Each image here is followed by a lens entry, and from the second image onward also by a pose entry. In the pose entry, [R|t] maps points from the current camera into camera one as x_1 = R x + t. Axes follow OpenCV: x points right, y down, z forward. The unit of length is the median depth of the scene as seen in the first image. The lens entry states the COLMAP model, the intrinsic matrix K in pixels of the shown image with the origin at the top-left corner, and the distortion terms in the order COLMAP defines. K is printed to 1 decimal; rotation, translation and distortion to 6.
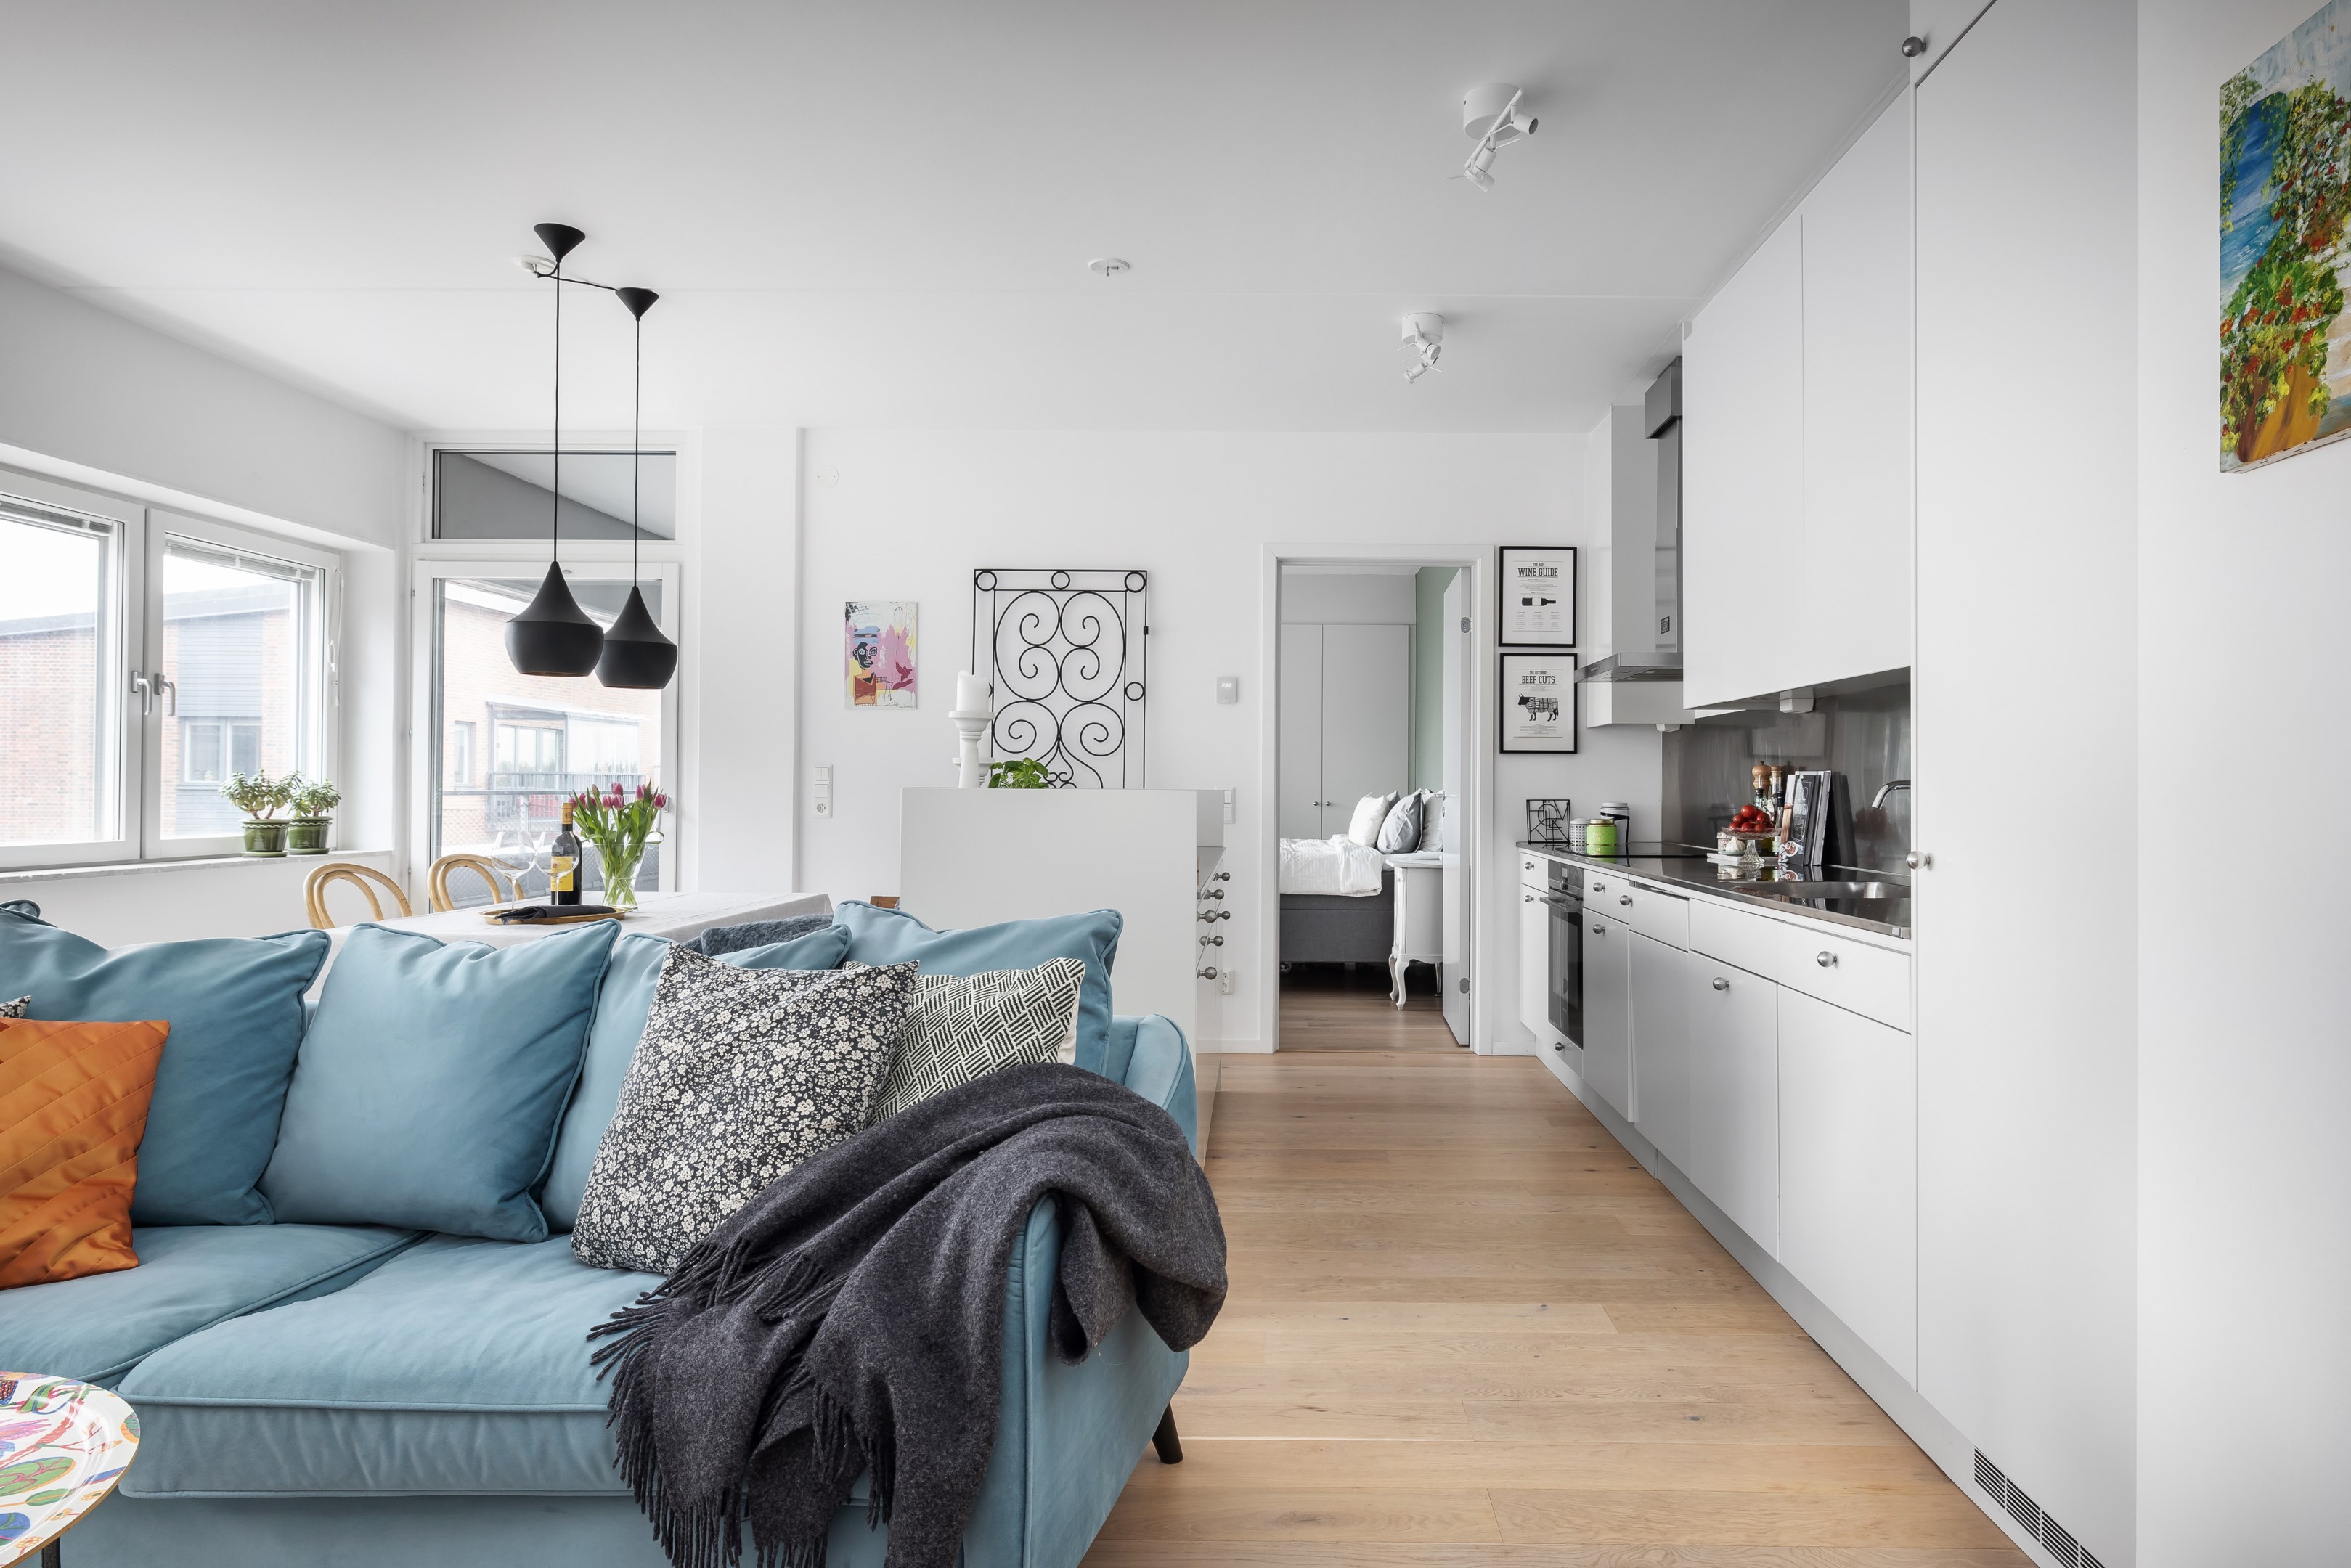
lens RADIAL K [[1421.2, 0, 1257.1], [0, 1421.2, 764.6], [0, 0, 1]] dist [-0.004533, 0.000506]
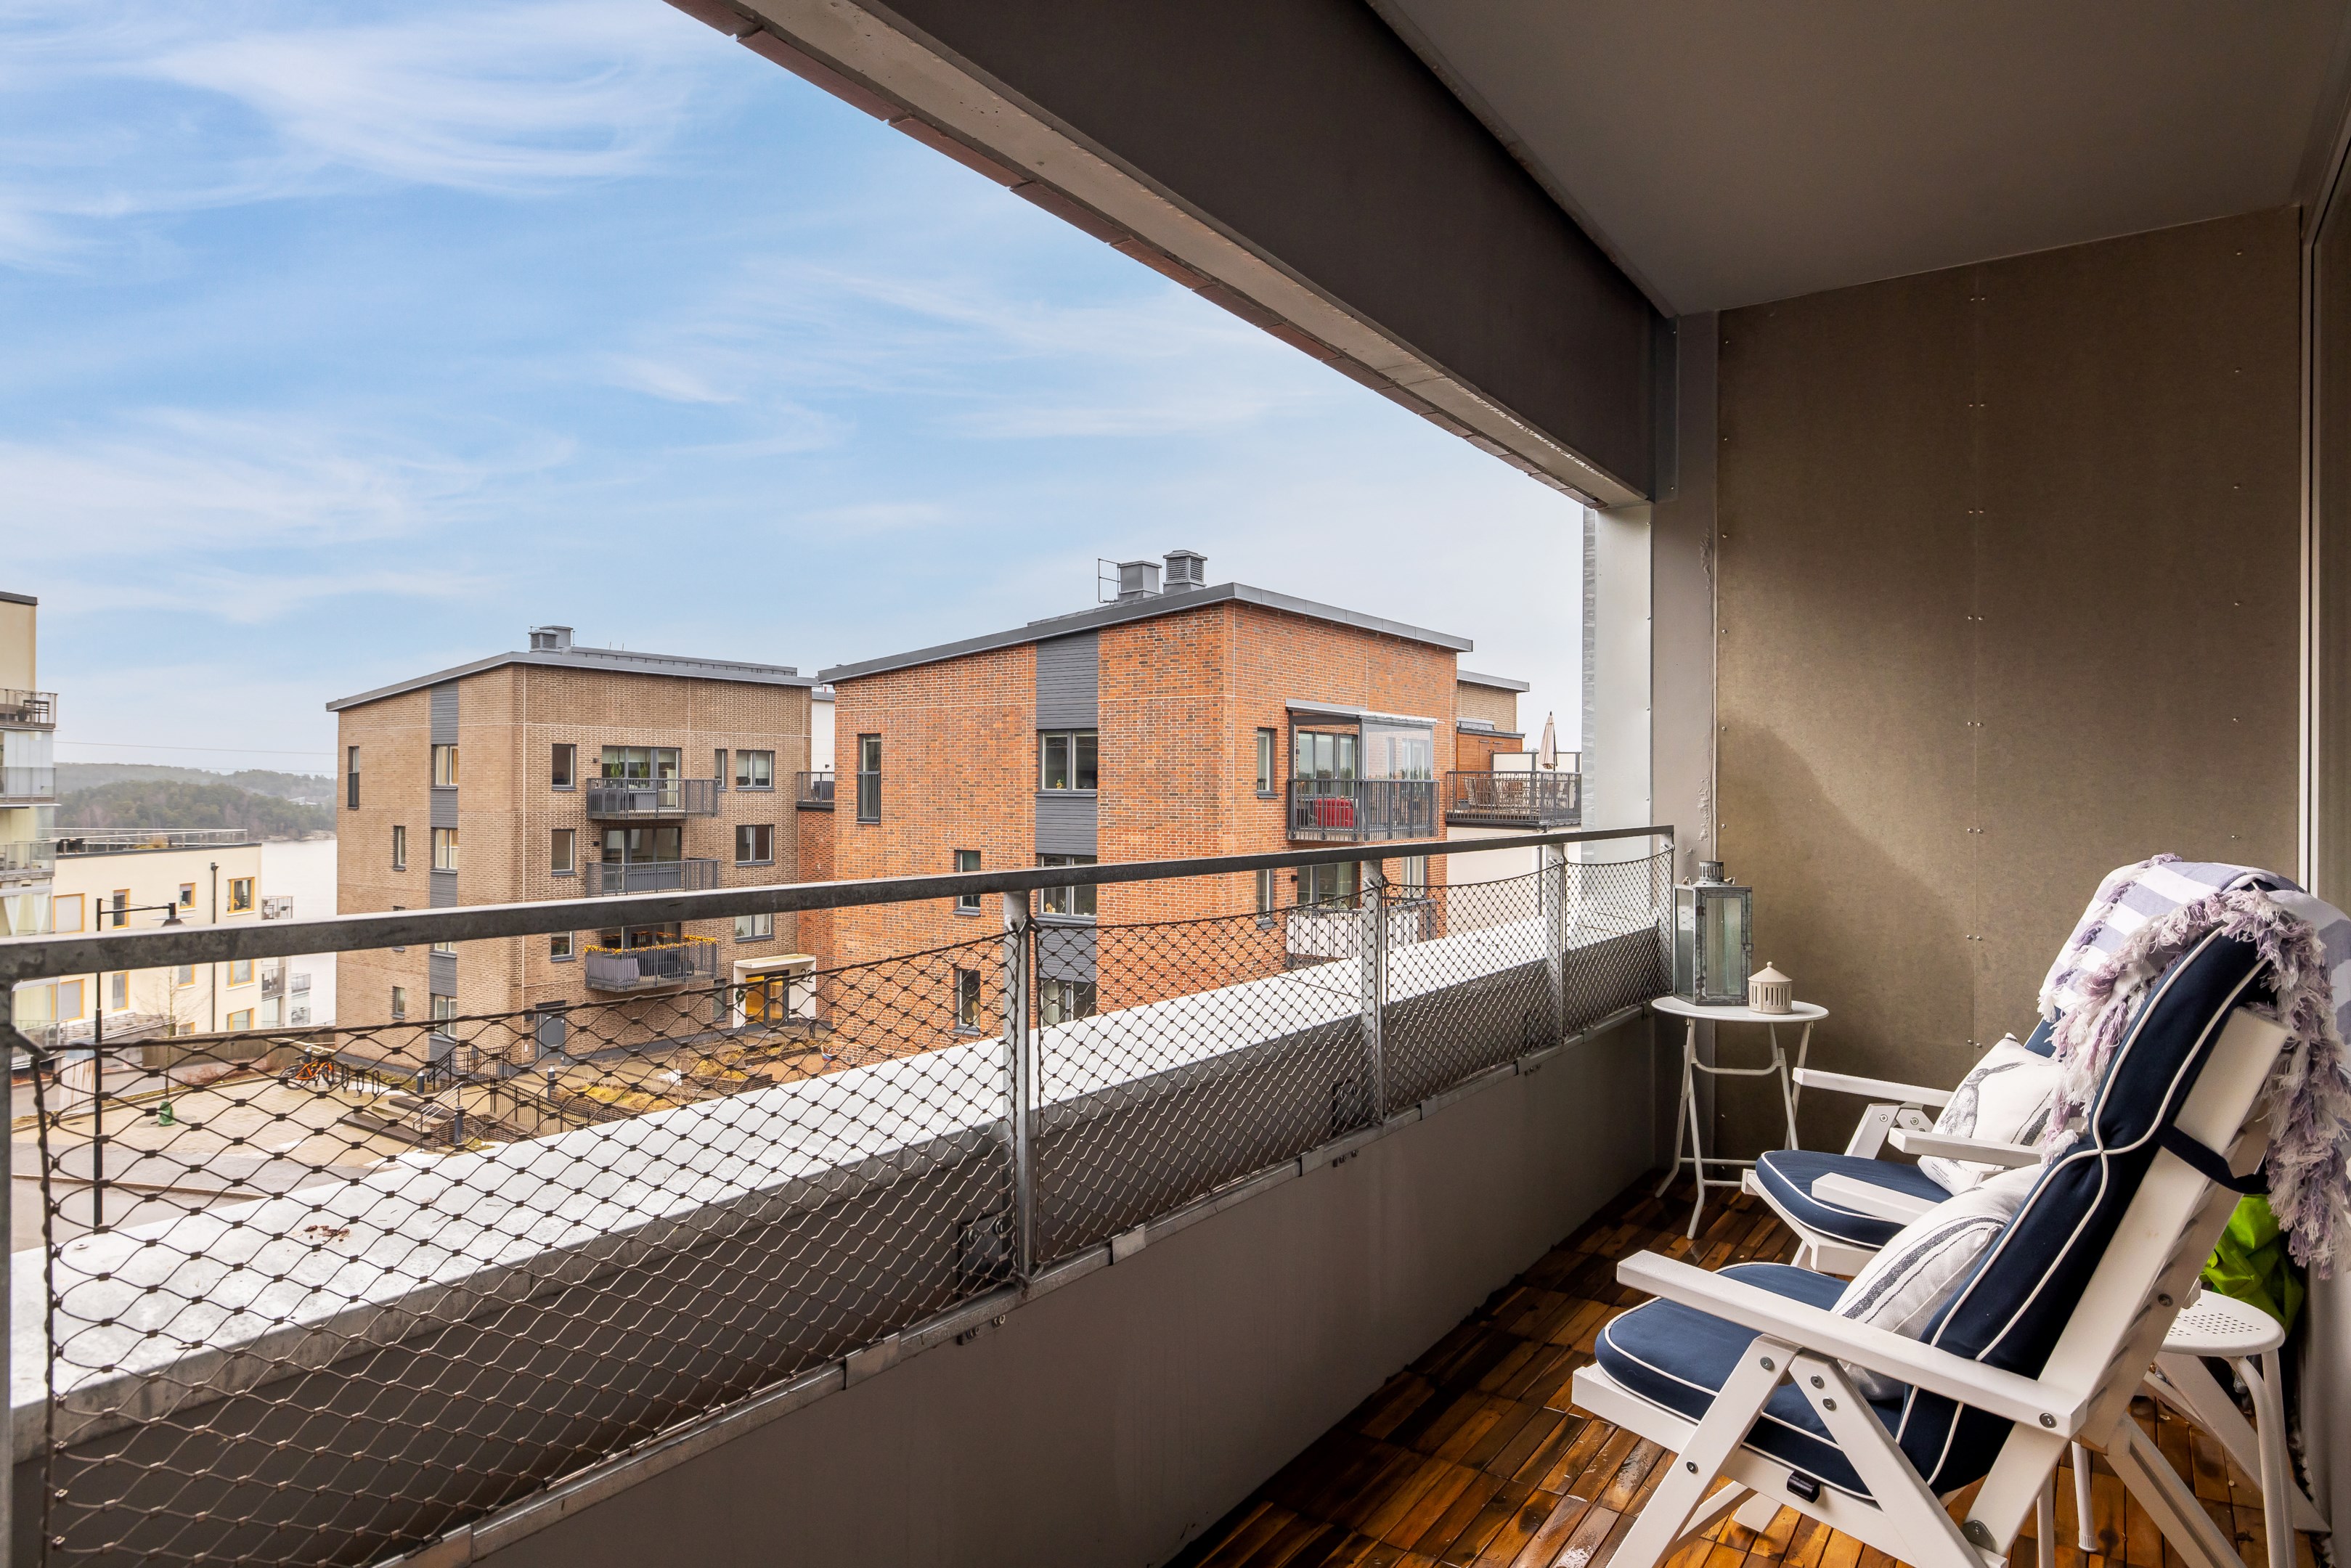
lens RADIAL K [[1341.1, 0, 1175.5], [0, 1341.1, 784.0], [0, 0, 1]] dist [0.002456, -0.000740]
pose [[0.825229, -0.002149, -0.564794, -0.445003], [0.008403, 0.999929, 0.008473, 0.000537], [0.564735, -0.011738, 0.825189, 1.030562]]
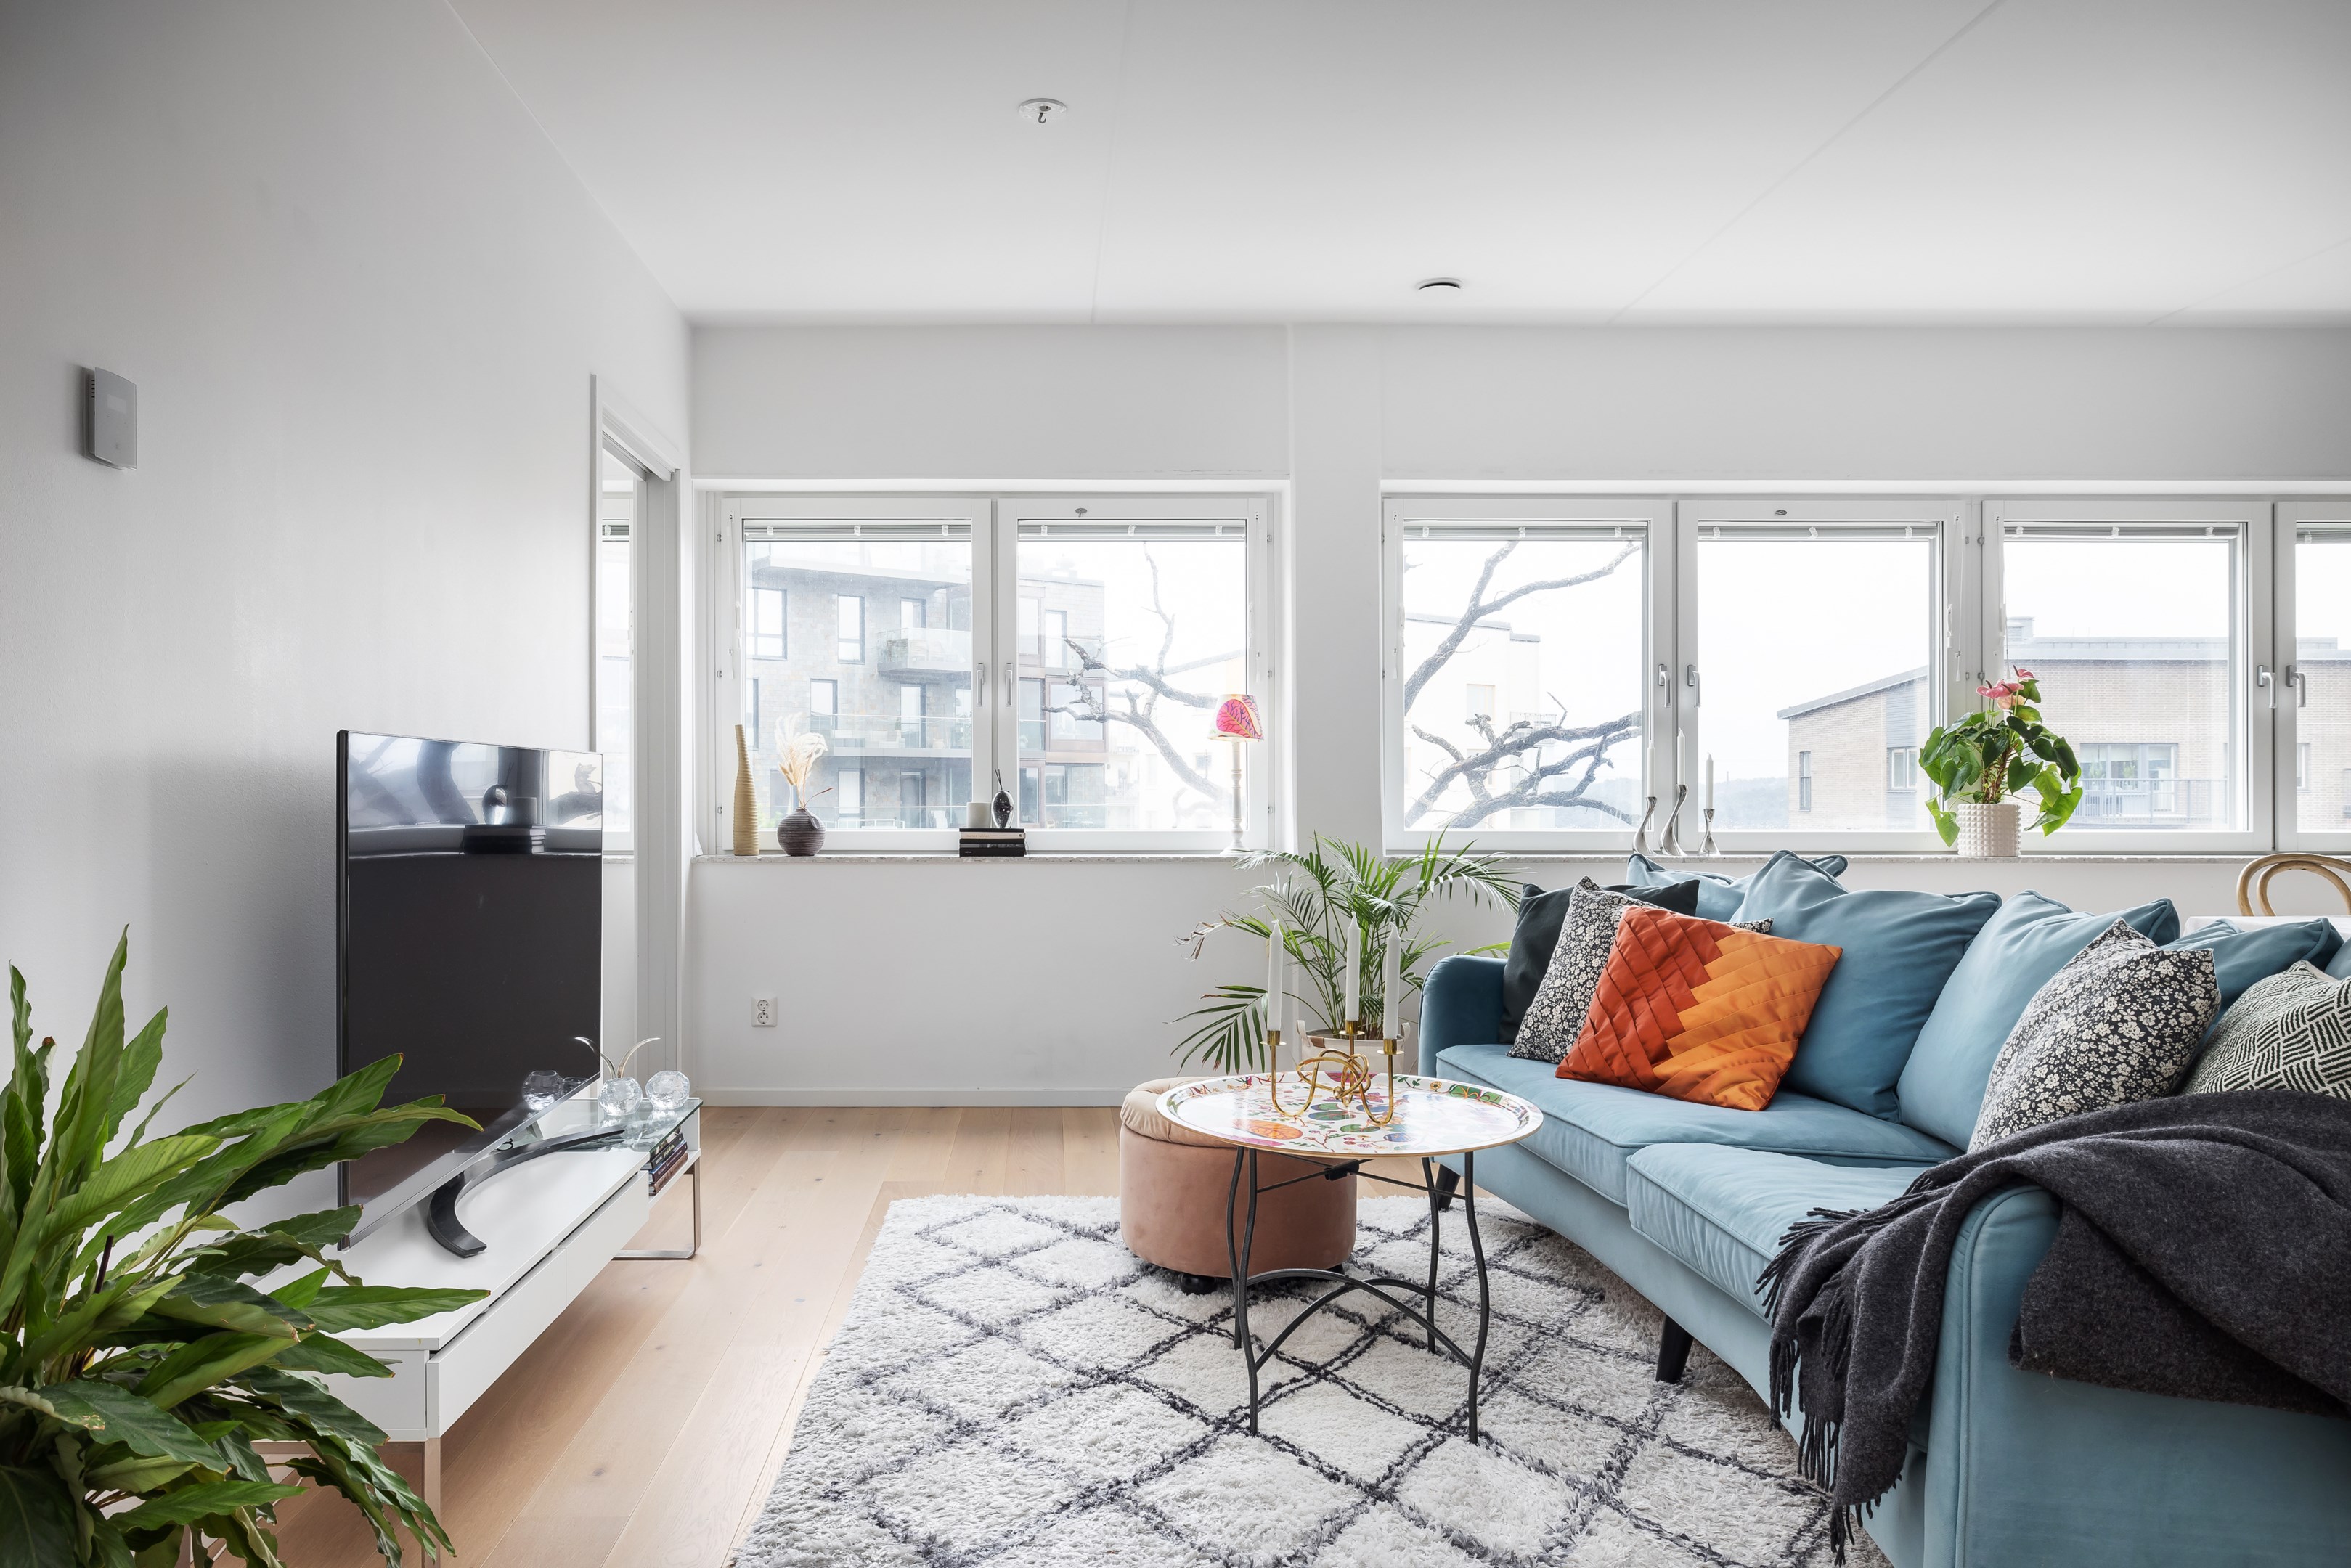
lens RADIAL K [[1490.9, 0, 1050.5], [0, 1490.9, 787.1], [0, 0, 1]] dist [-0.005311, -0.000403]
pose [[0.009808, -0.006845, -0.999928, 0.219245], [0.016619, 0.999840, -0.006681, 0.011541], [0.999814, -0.016552, 0.009920, 0.098409]]
